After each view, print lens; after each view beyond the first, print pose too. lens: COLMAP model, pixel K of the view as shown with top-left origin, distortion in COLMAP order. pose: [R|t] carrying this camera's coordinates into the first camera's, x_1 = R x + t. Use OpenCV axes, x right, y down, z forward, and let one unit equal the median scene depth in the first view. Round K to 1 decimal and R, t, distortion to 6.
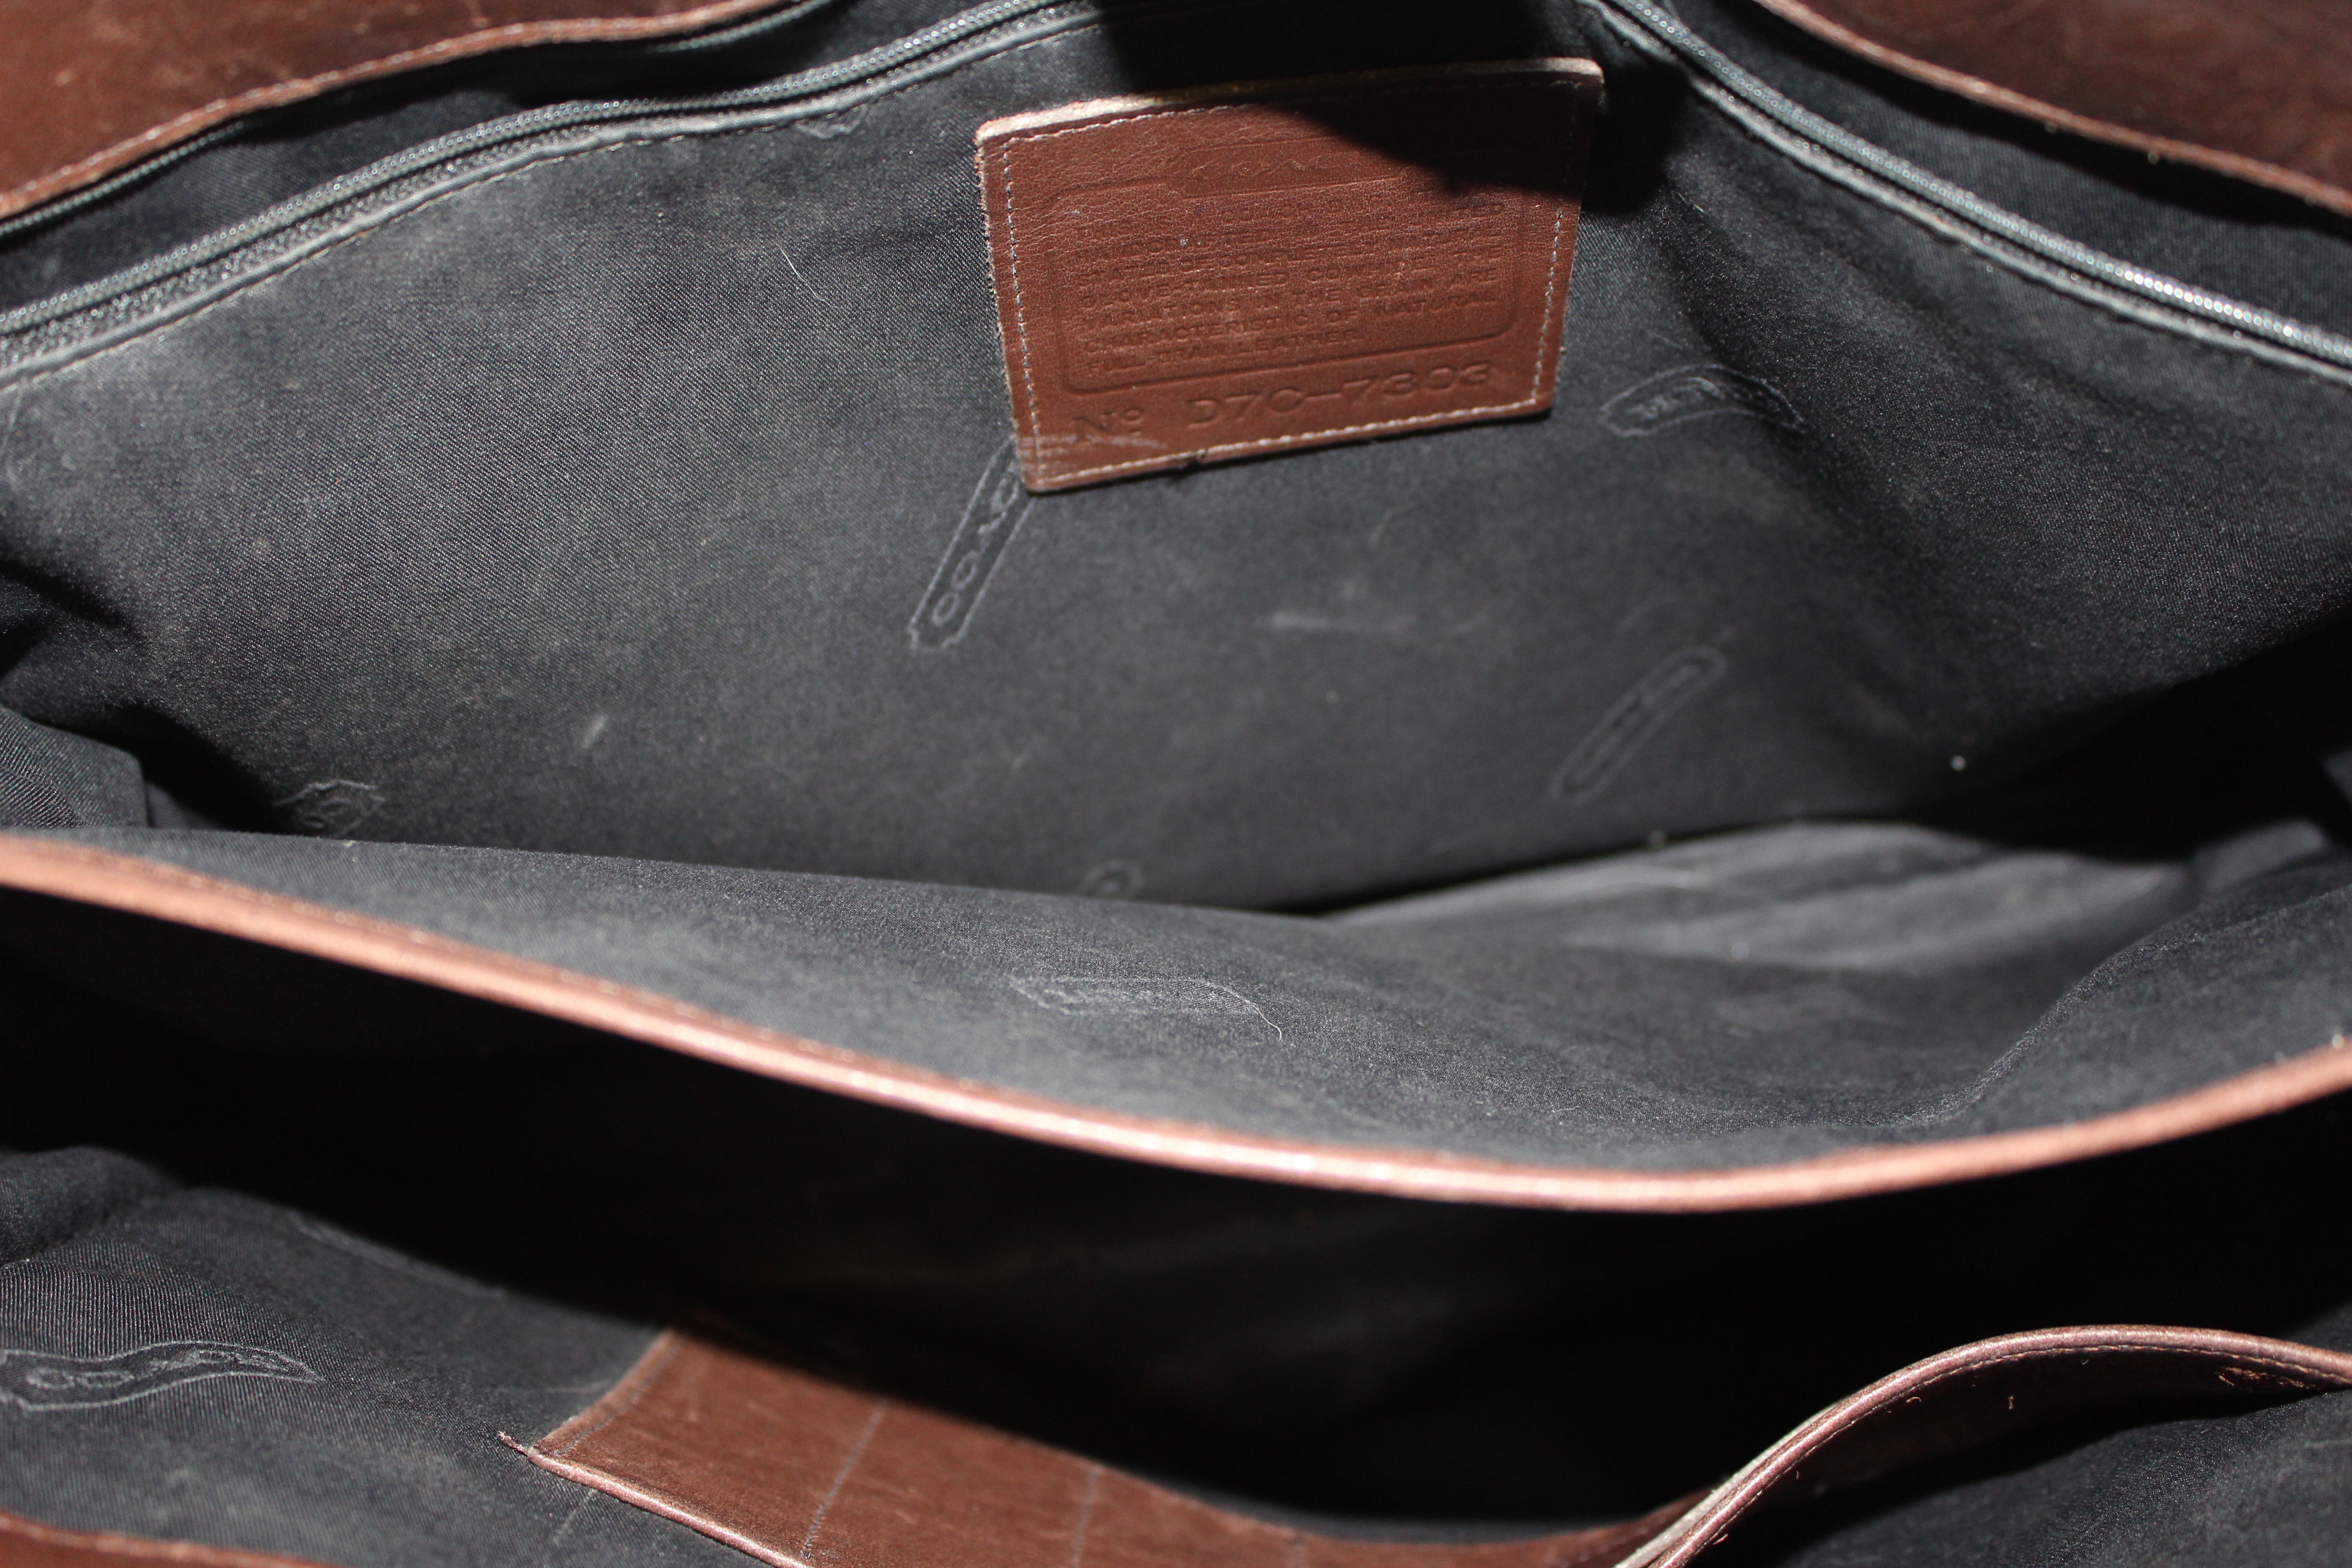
lens RADIAL K [[3410.9, 0, 1176.0], [0, 3410.9, 784.0], [0, 0, 1]] dist [-0.040963, -0.021899]
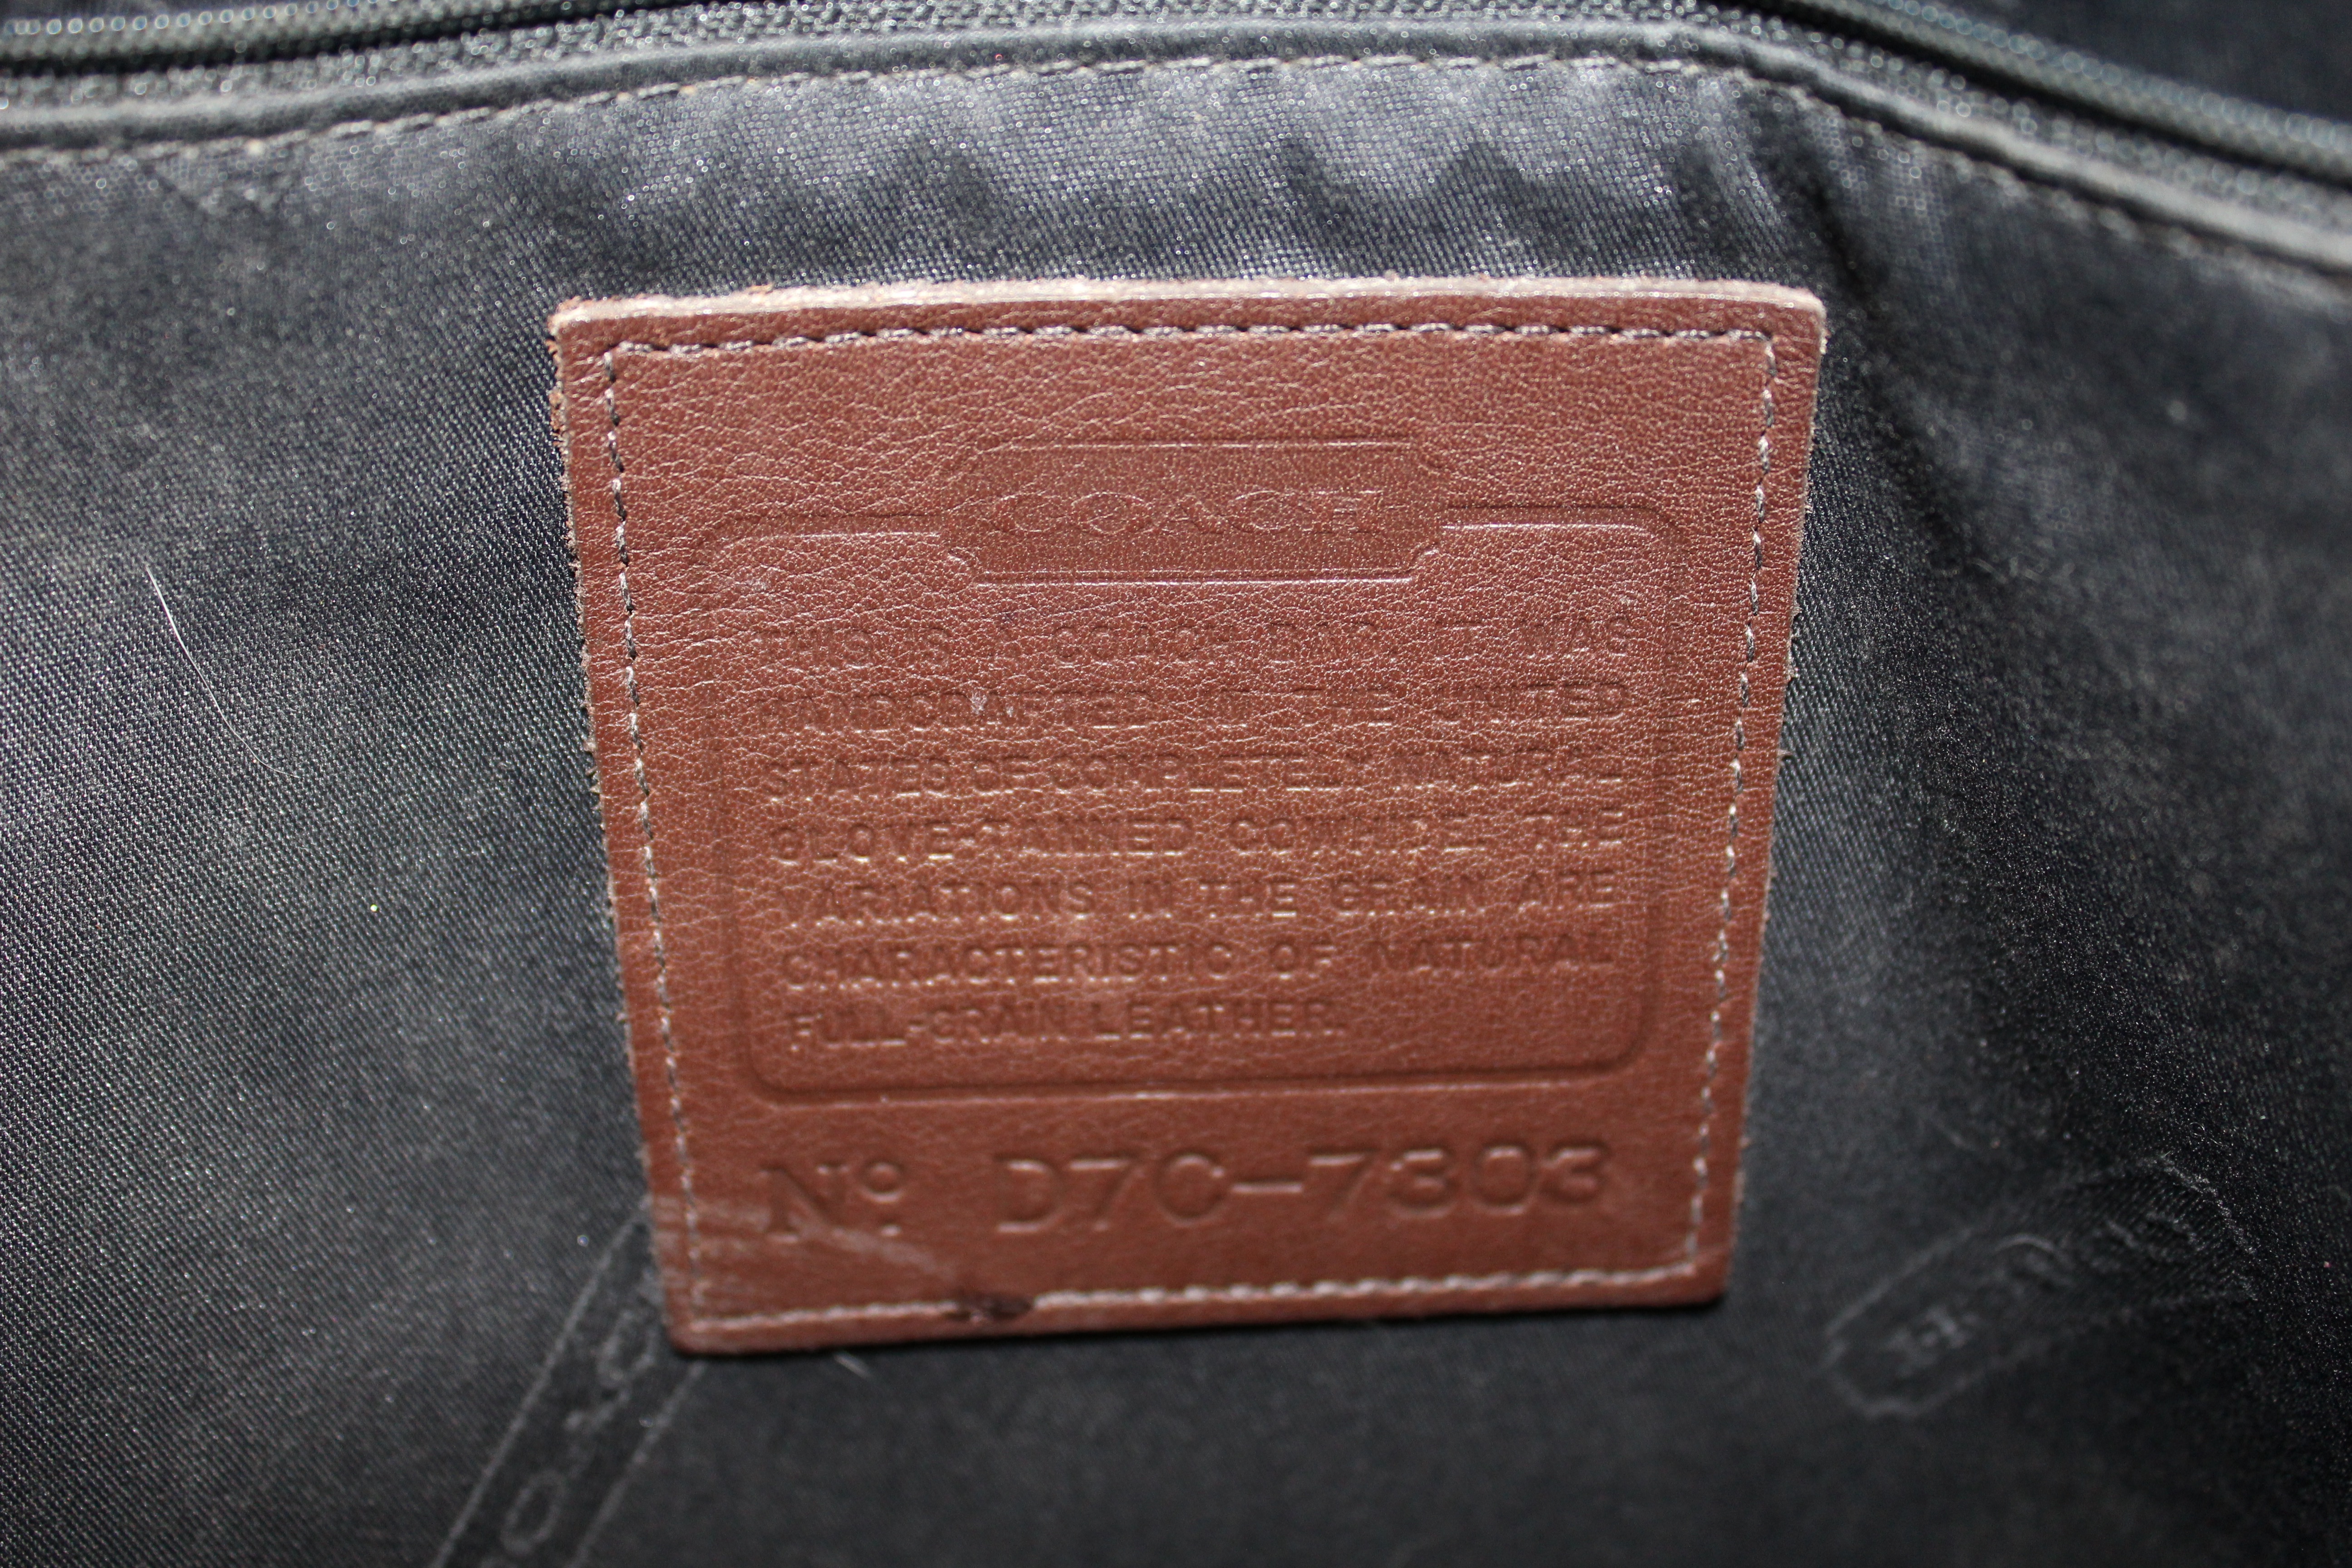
lens RADIAL K [[3410.9, 0, 1176.0], [0, 3410.9, 784.0], [0, 0, 1]] dist [-0.040963, -0.021899]
pose [[0.993920, 0.067175, -0.087241, 0.069589], [-0.103023, 0.846972, -0.521560, 0.099760], [0.038854, 0.527376, 0.848743, 0.539610]]
